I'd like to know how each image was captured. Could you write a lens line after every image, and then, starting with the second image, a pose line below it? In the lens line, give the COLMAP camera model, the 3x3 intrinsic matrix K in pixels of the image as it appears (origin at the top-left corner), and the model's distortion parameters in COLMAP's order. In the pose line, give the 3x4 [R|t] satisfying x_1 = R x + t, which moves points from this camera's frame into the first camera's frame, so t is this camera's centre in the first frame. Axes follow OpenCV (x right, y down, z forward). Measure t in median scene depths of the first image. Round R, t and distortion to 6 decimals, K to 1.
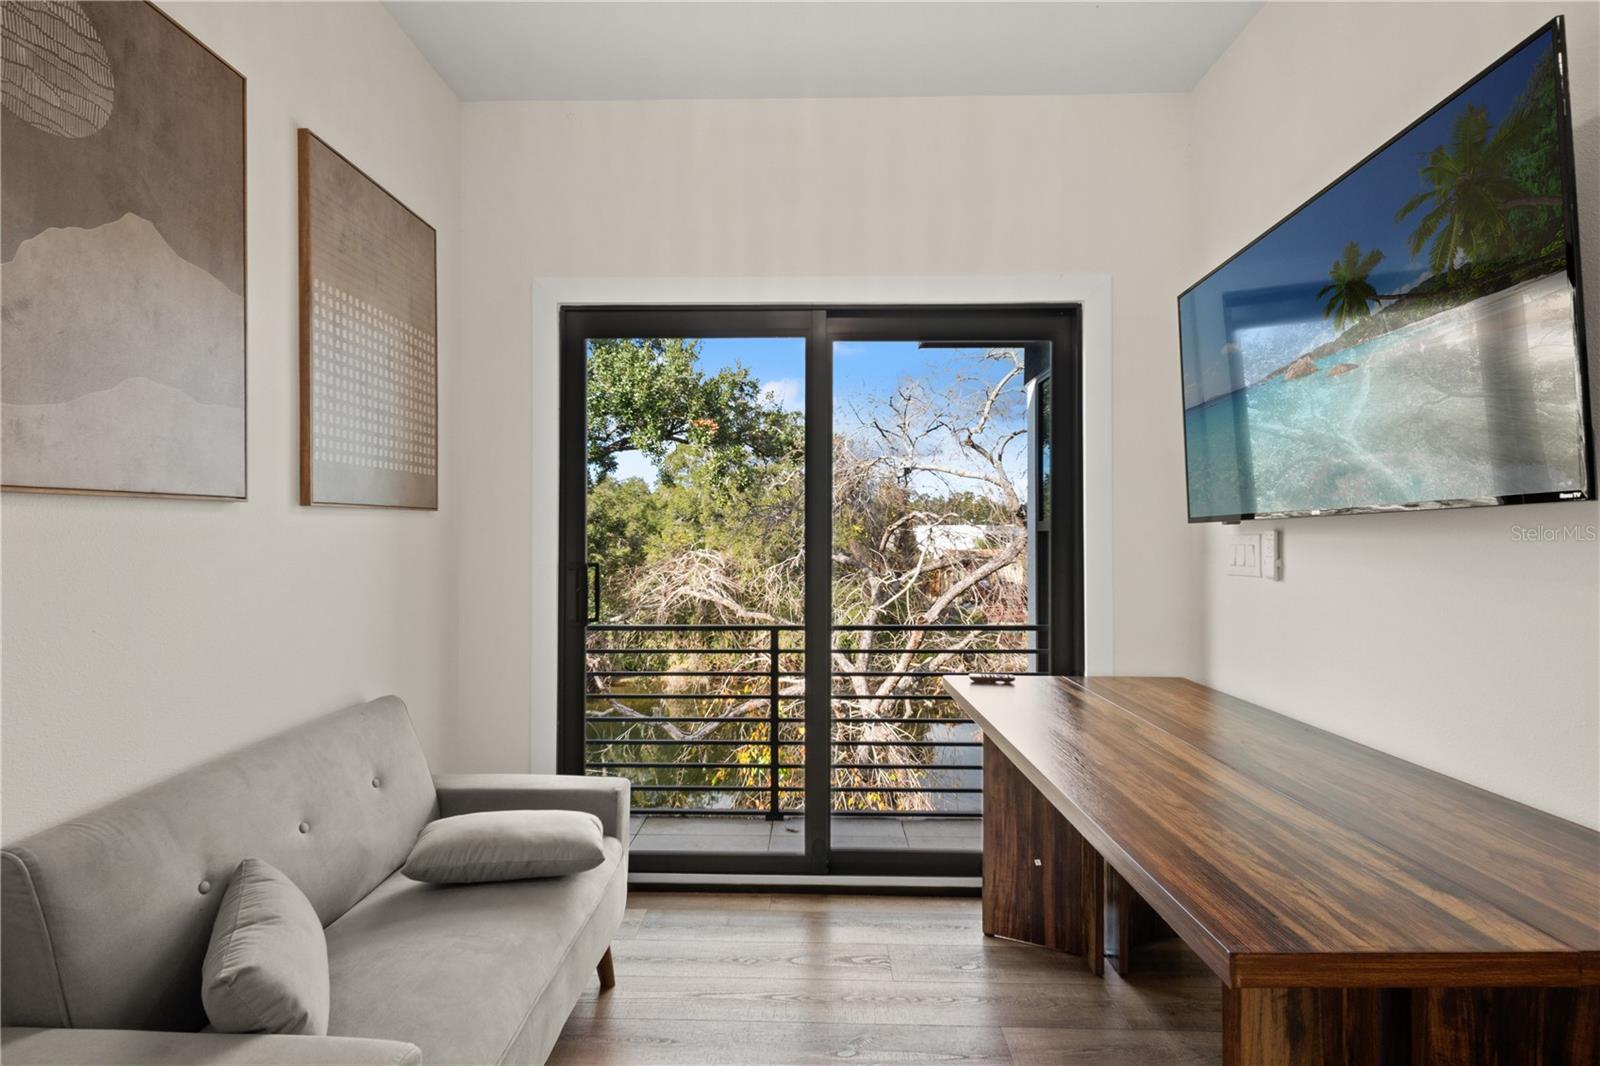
lens RADIAL K [[745.0, 0, 800.0], [0, 745.0, 533.0], [0, 0, 1]] dist [0.027317, -0.008851]
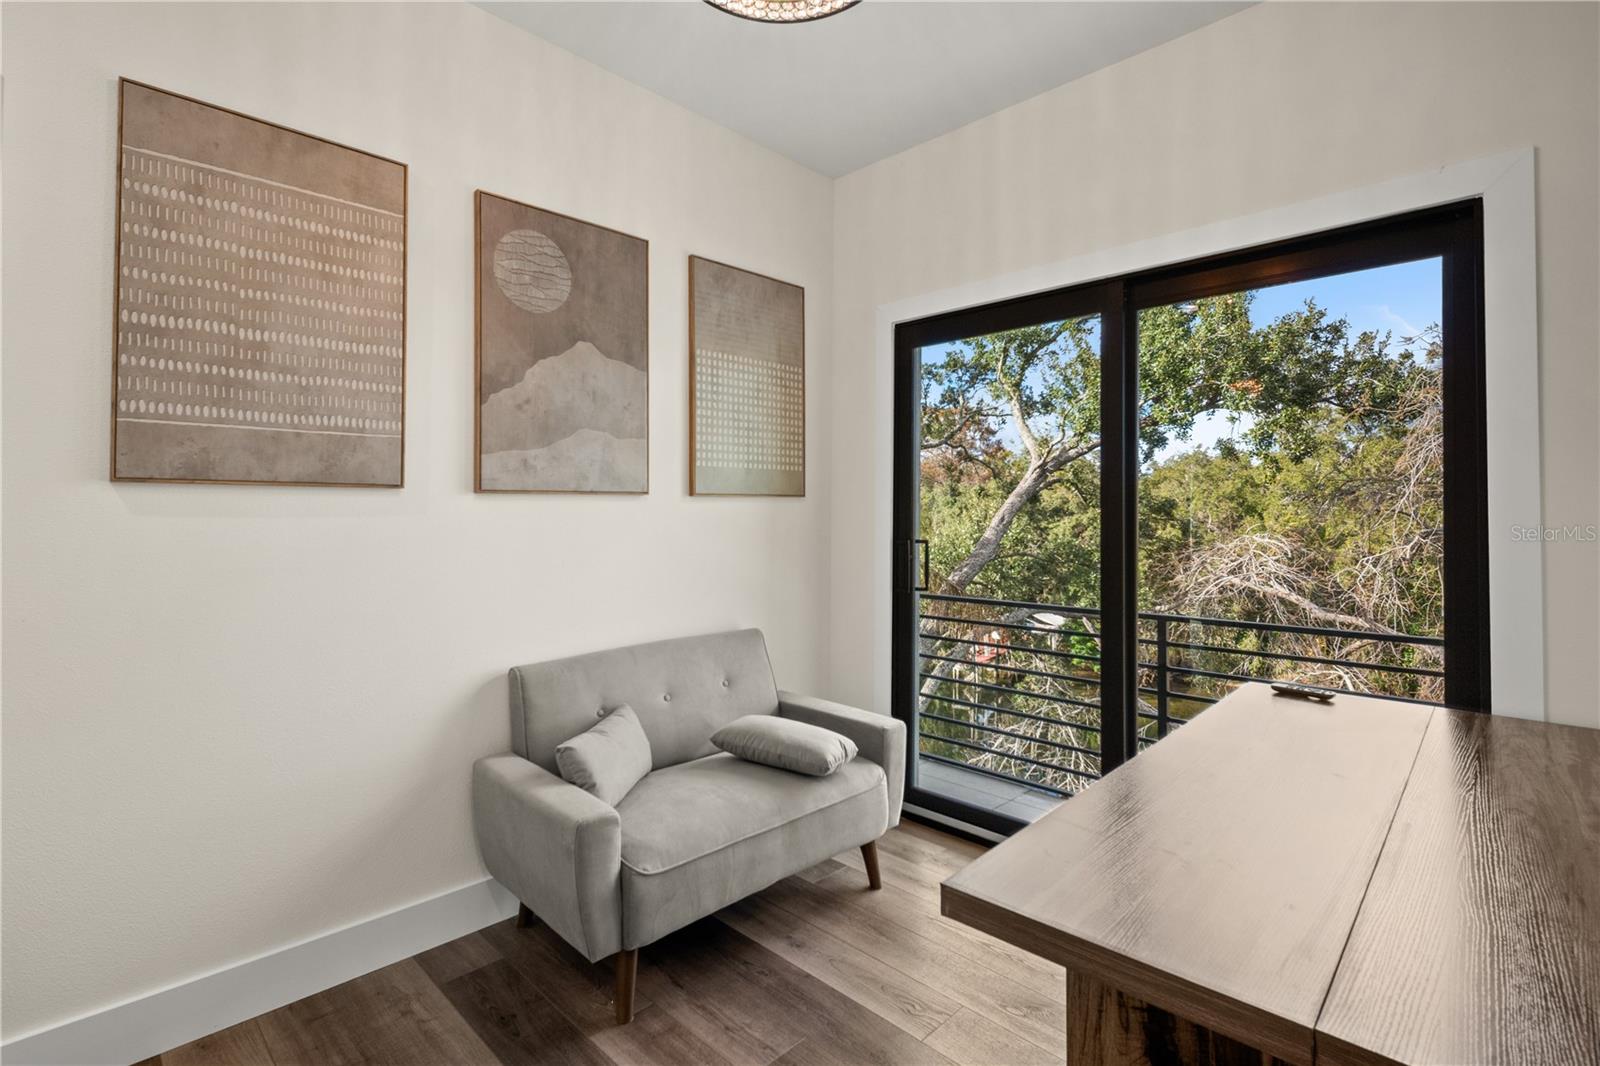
lens RADIAL K [[770.5, 0, 800.8], [0, 770.5, 504.2], [0, 0, 1]] dist [0.027246, -0.000609]
pose [[0.725821, -0.009187, -0.687823, 0.545948], [0.000243, 0.999914, -0.013100, 0.000972], [0.687884, 0.009341, 0.725760, 0.001804]]
